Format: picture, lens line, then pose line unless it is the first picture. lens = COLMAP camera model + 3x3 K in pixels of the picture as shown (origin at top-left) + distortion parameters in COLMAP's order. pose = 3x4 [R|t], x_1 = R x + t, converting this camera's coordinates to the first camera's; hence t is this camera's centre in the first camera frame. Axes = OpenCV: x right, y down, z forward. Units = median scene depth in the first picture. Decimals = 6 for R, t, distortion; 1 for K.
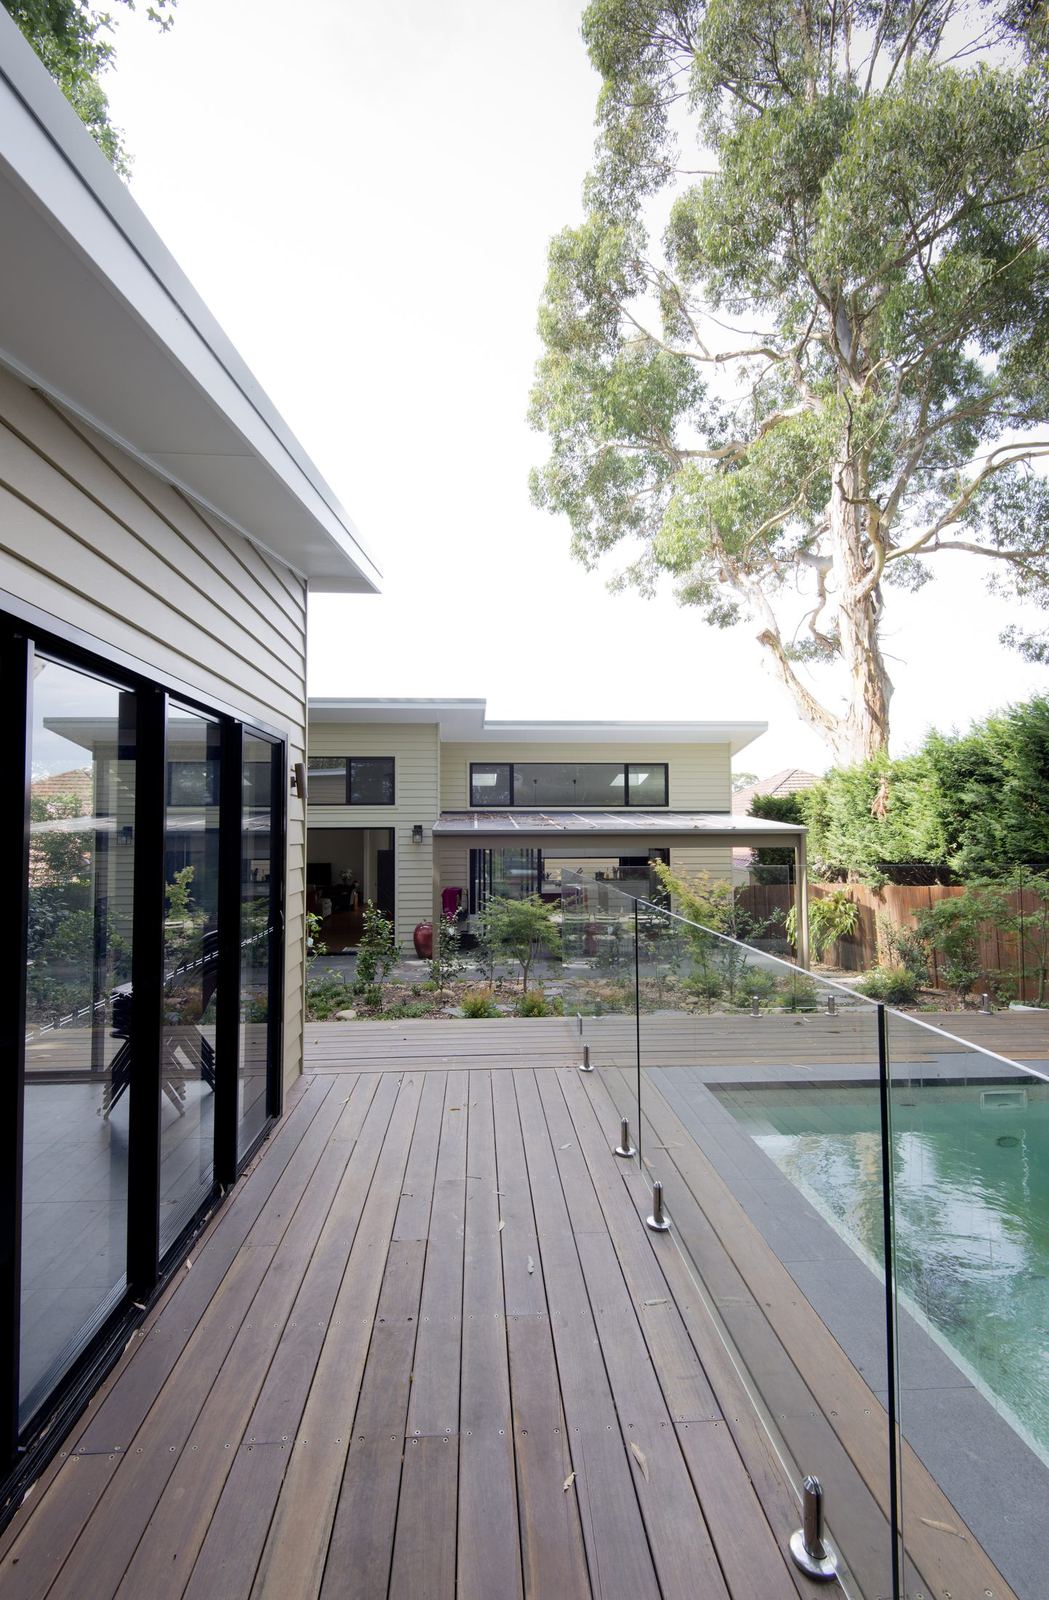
lens RADIAL K [[719.8, 0, 522.4], [0, 719.8, 801.2], [0, 0, 1]] dist [-0.001337, -0.000057]
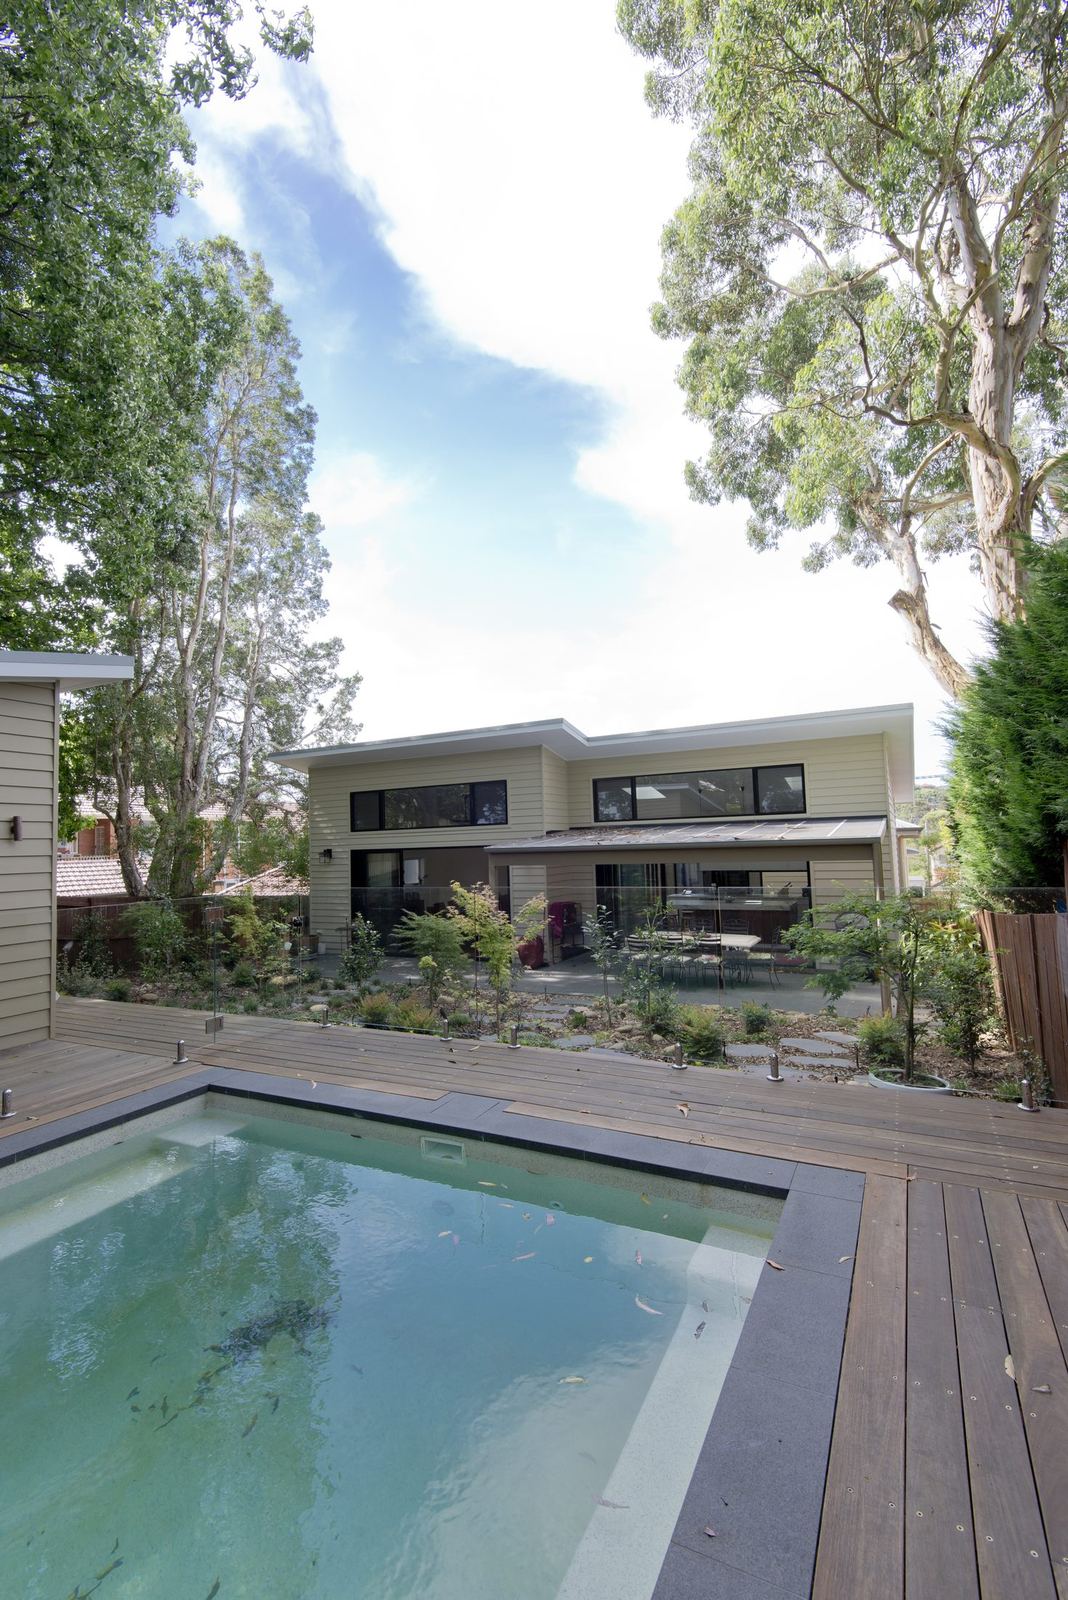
lens RADIAL K [[734.2, 0, 533.8], [0, 734.2, 799.2], [0, 0, 1]] dist [-0.000316, -0.000075]
pose [[0.857282, -0.055012, -0.511900, 0.409454], [0.047722, 0.998485, -0.027385, -0.000667], [0.512631, -0.000952, 0.858609, 0.076227]]
